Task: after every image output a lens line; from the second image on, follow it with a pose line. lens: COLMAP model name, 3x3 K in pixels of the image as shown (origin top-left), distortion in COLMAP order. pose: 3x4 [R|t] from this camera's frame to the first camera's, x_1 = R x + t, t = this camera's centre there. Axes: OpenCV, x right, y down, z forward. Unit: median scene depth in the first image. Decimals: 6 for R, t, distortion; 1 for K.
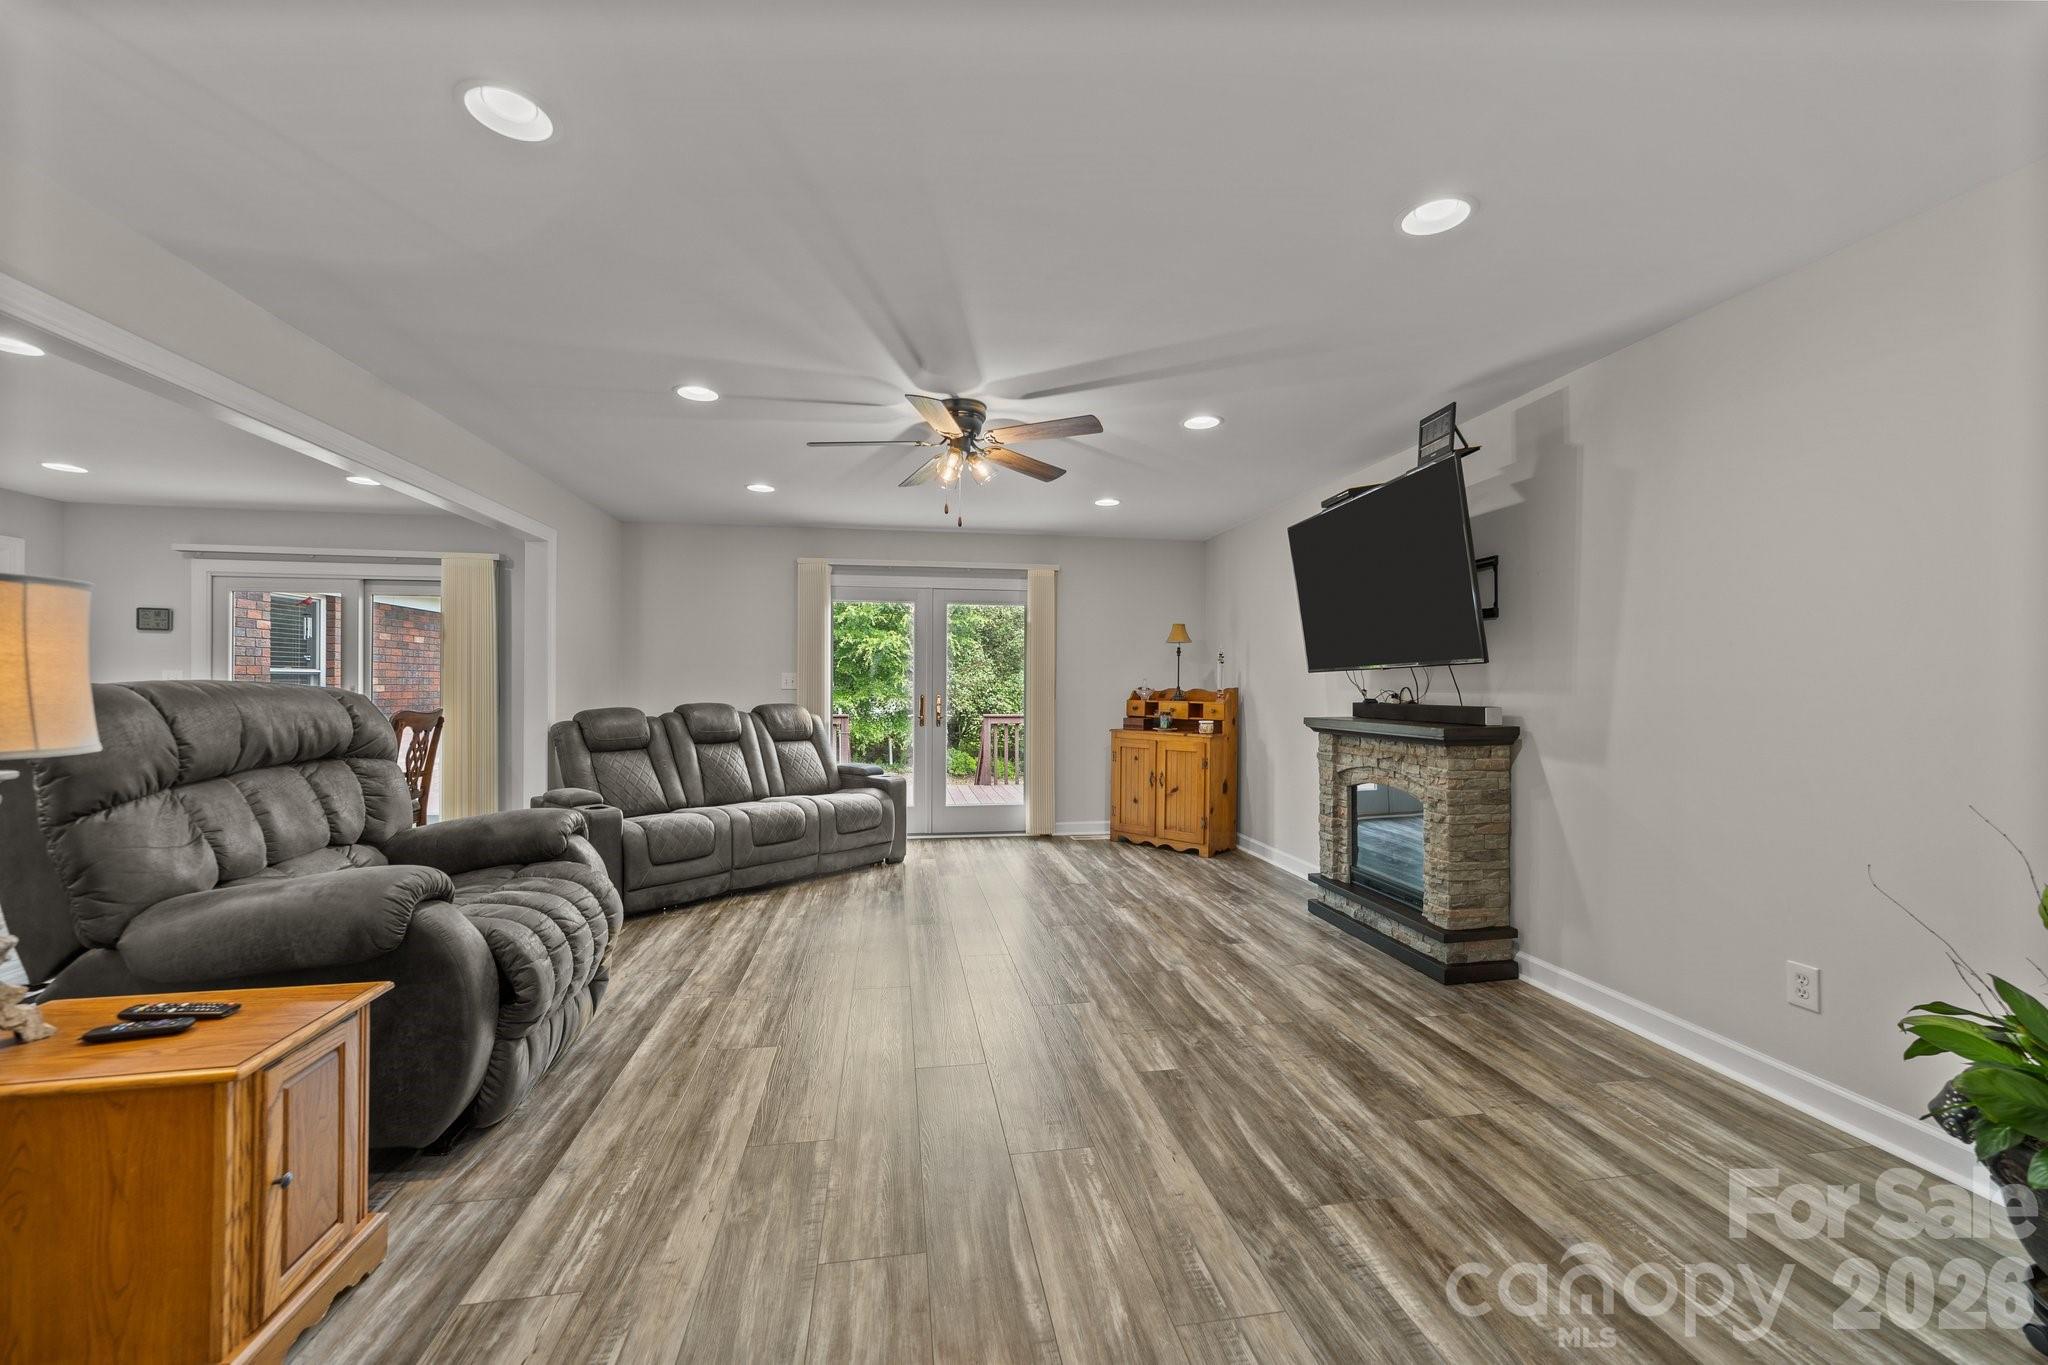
lens RADIAL K [[795.1, 0, 1022.3], [0, 795.1, 682.9], [0, 0, 1]] dist [-0.016406, 0.007497]
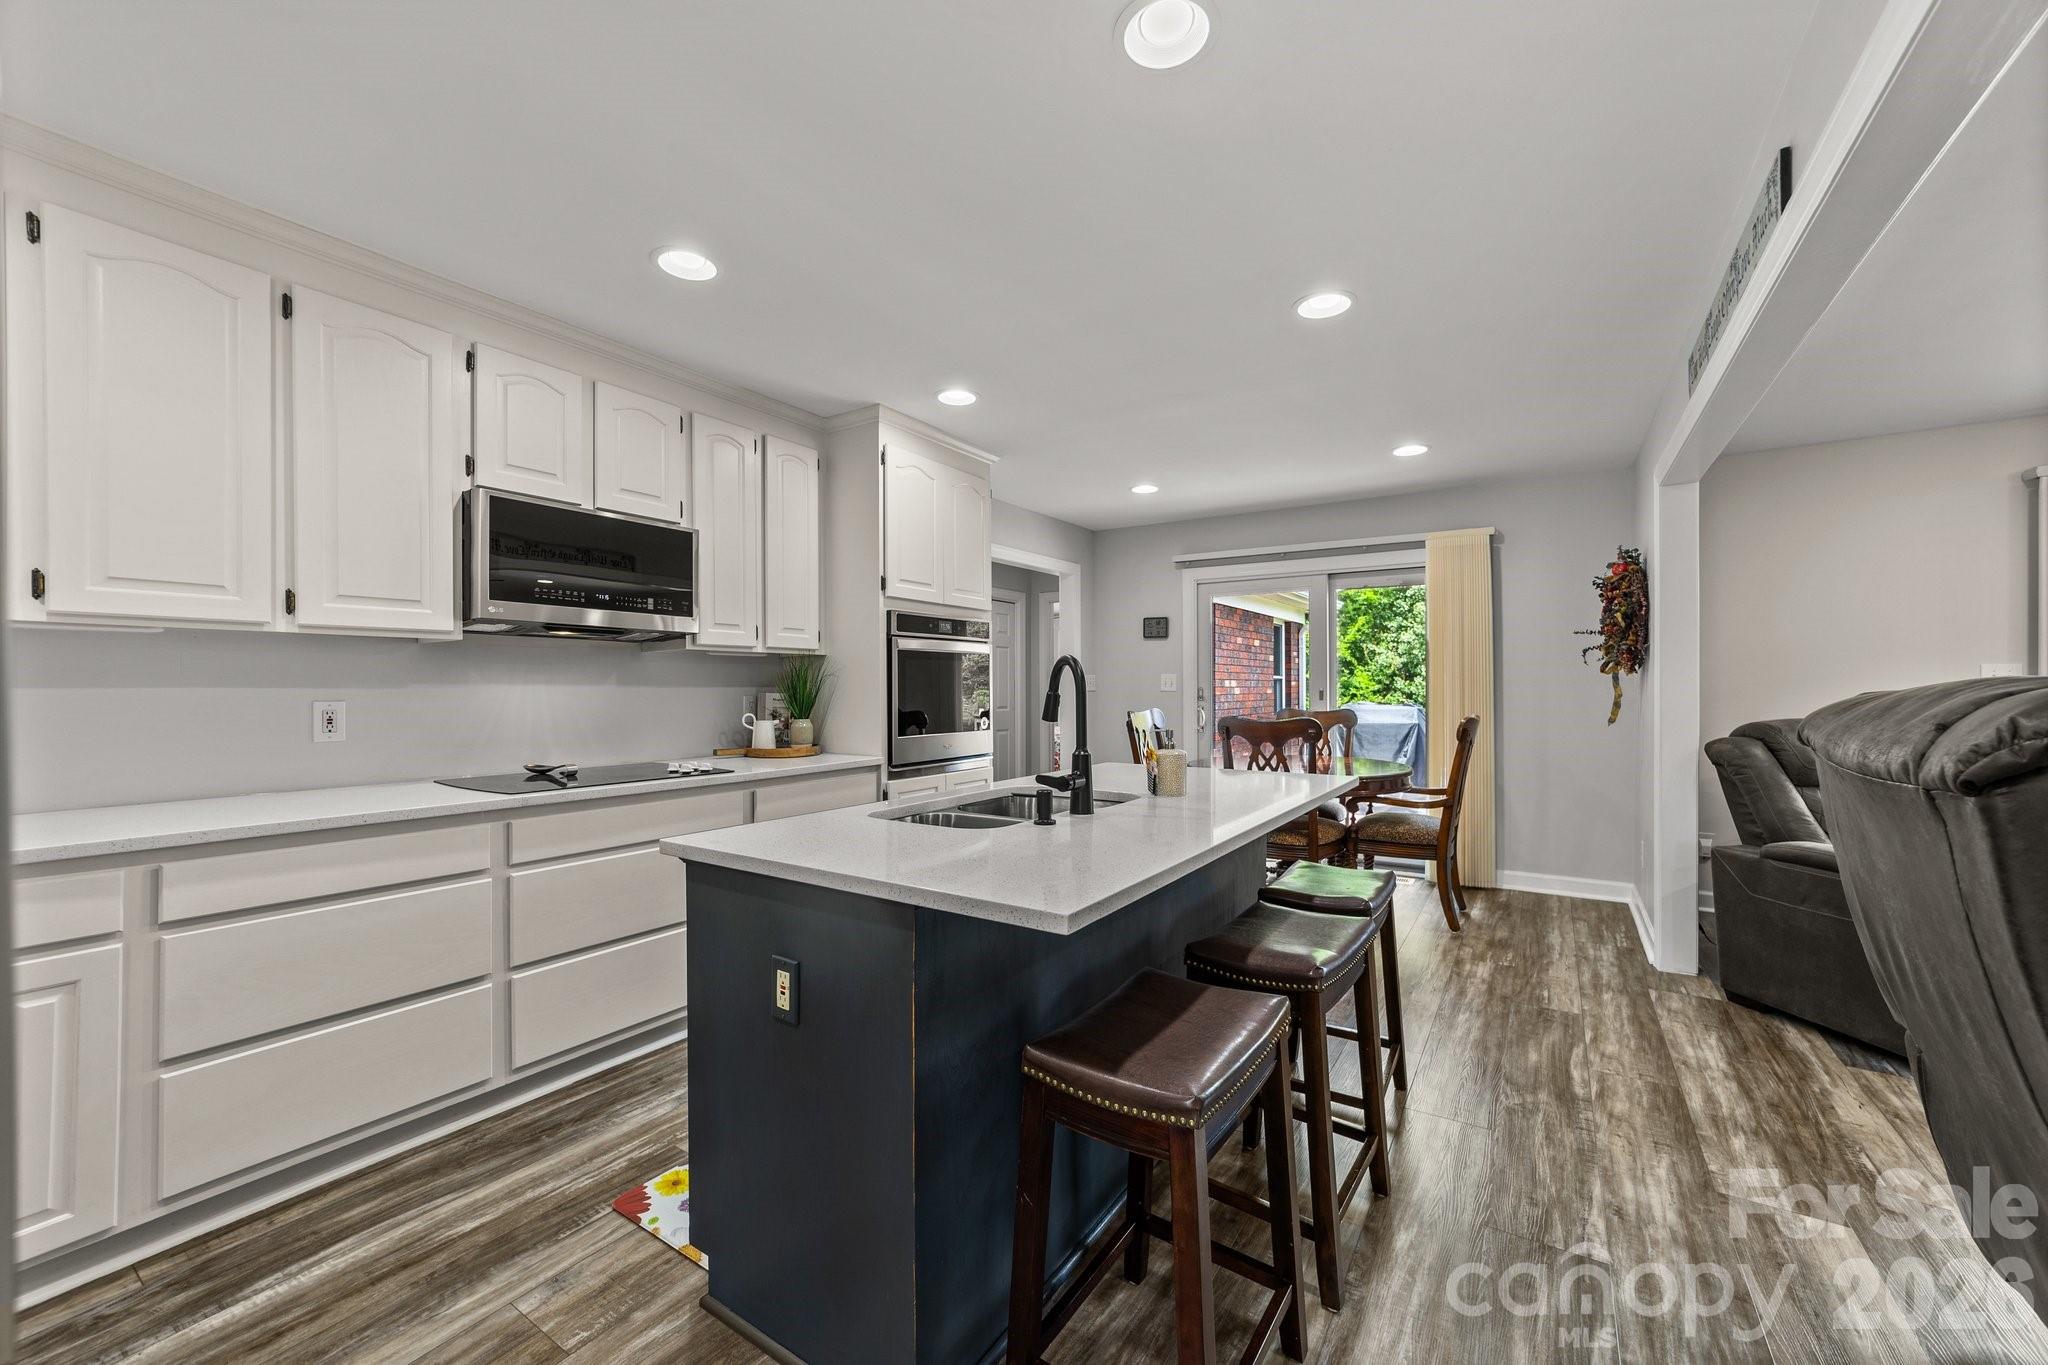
lens RADIAL K [[795.1, 0, 1019.5], [0, 795.1, 690.5], [0, 0, 1]] dist [-0.016406, 0.007497]
pose [[0.732211, -0.002071, -0.681075, -0.710313], [0.007678, 0.999957, 0.005214, -0.001423], [0.681035, -0.009047, 0.732195, 0.089914]]
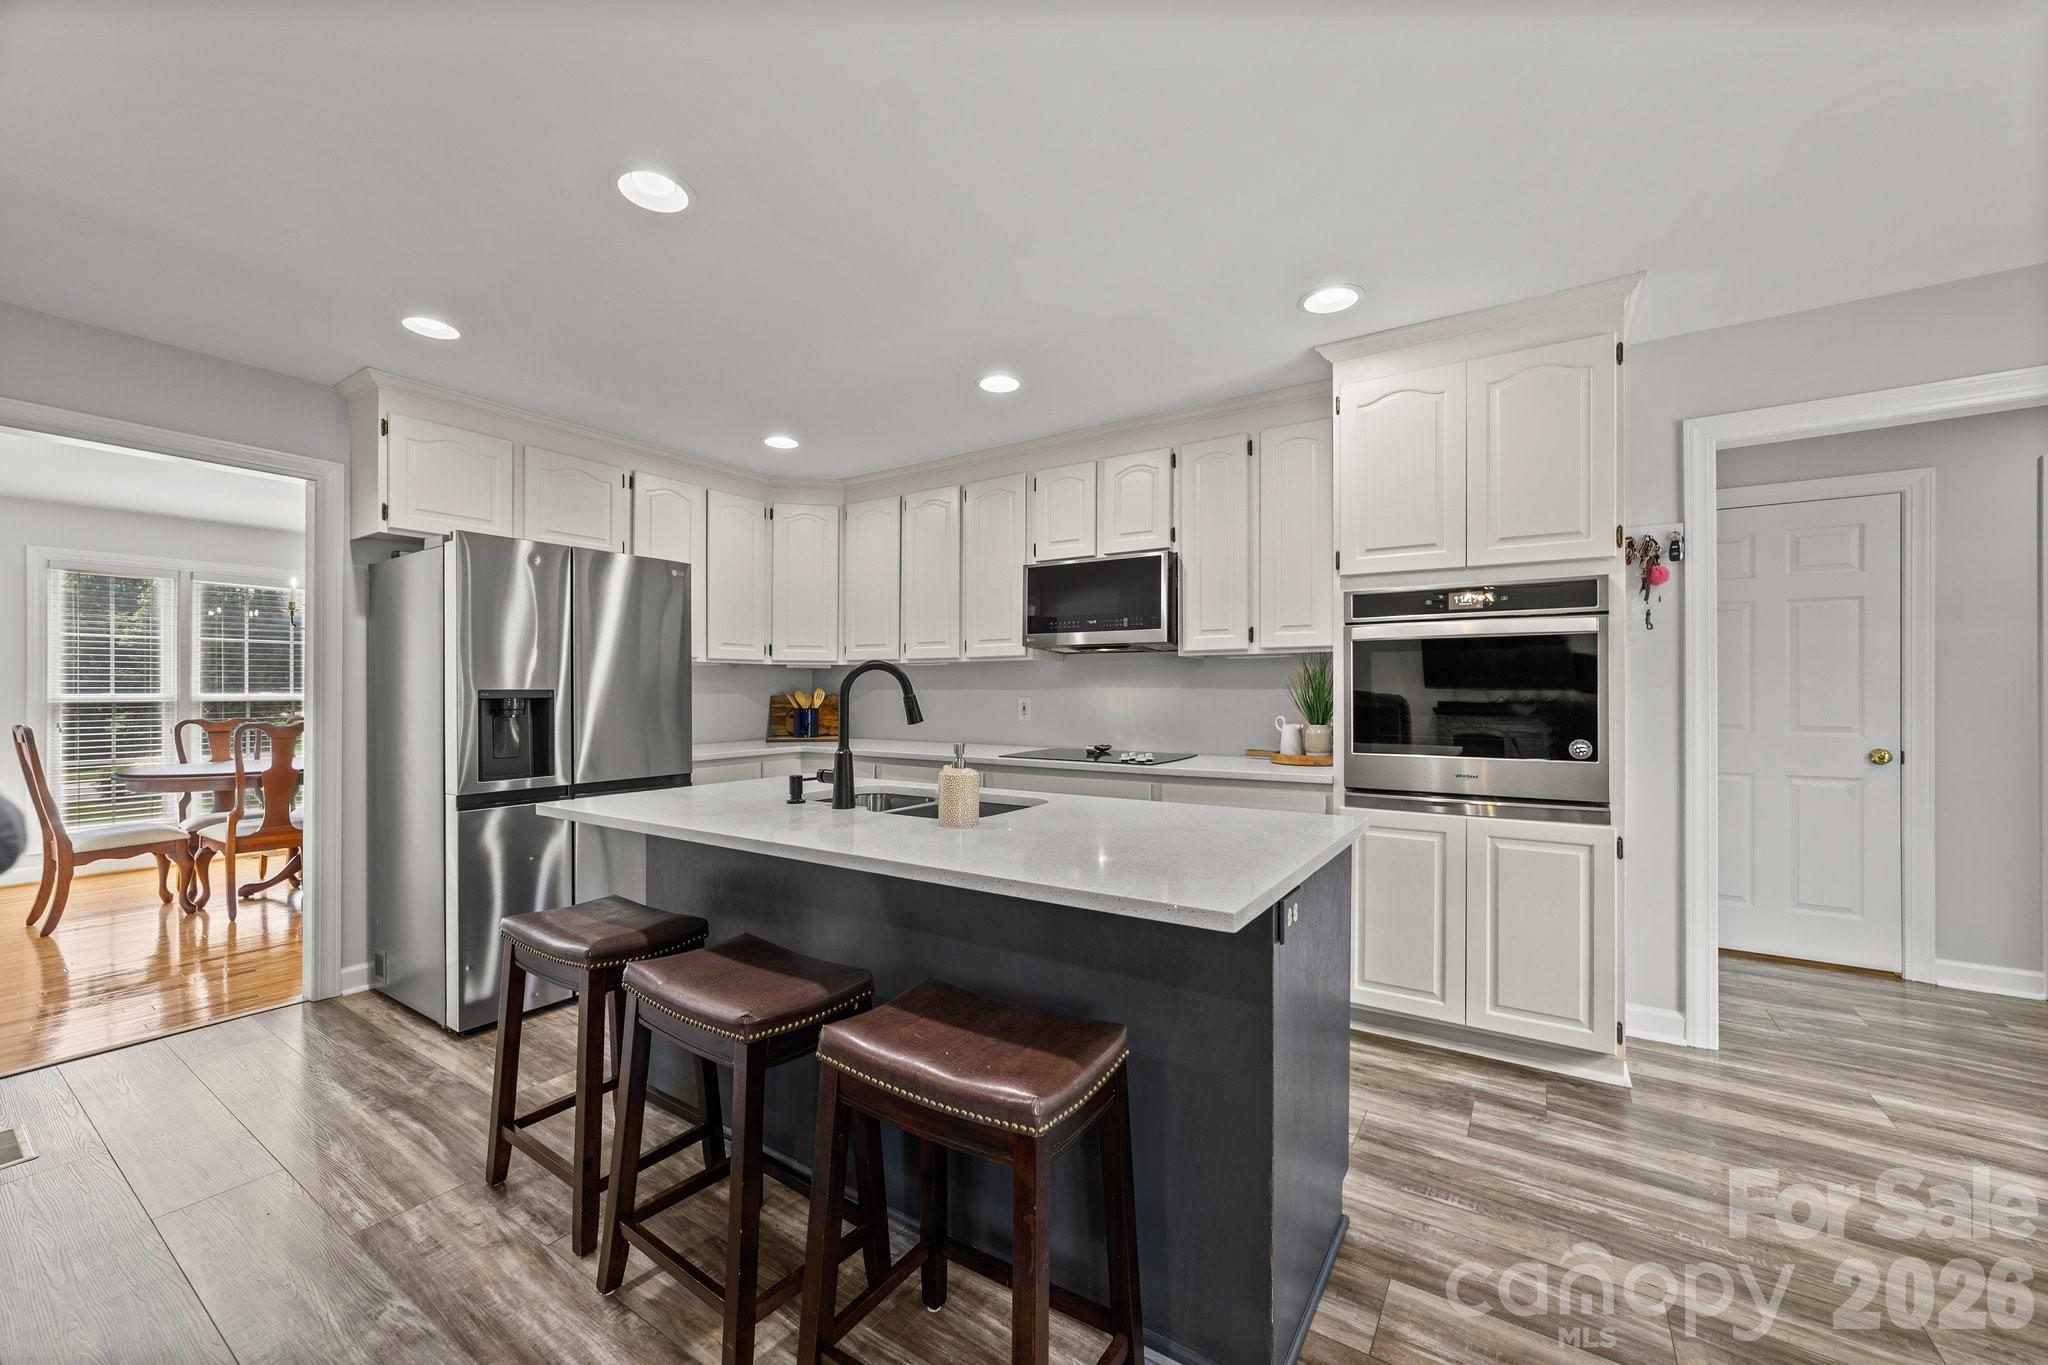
lens RADIAL K [[795.1, 0, 1029.3], [0, 795.1, 689.2], [0, 0, 1]] dist [-0.016406, 0.007497]
pose [[-0.678240, -0.003261, -0.734833, -0.711272], [0.003030, 0.999969, -0.007234, 0.003153], [0.734834, -0.007134, -0.678209, 0.966167]]
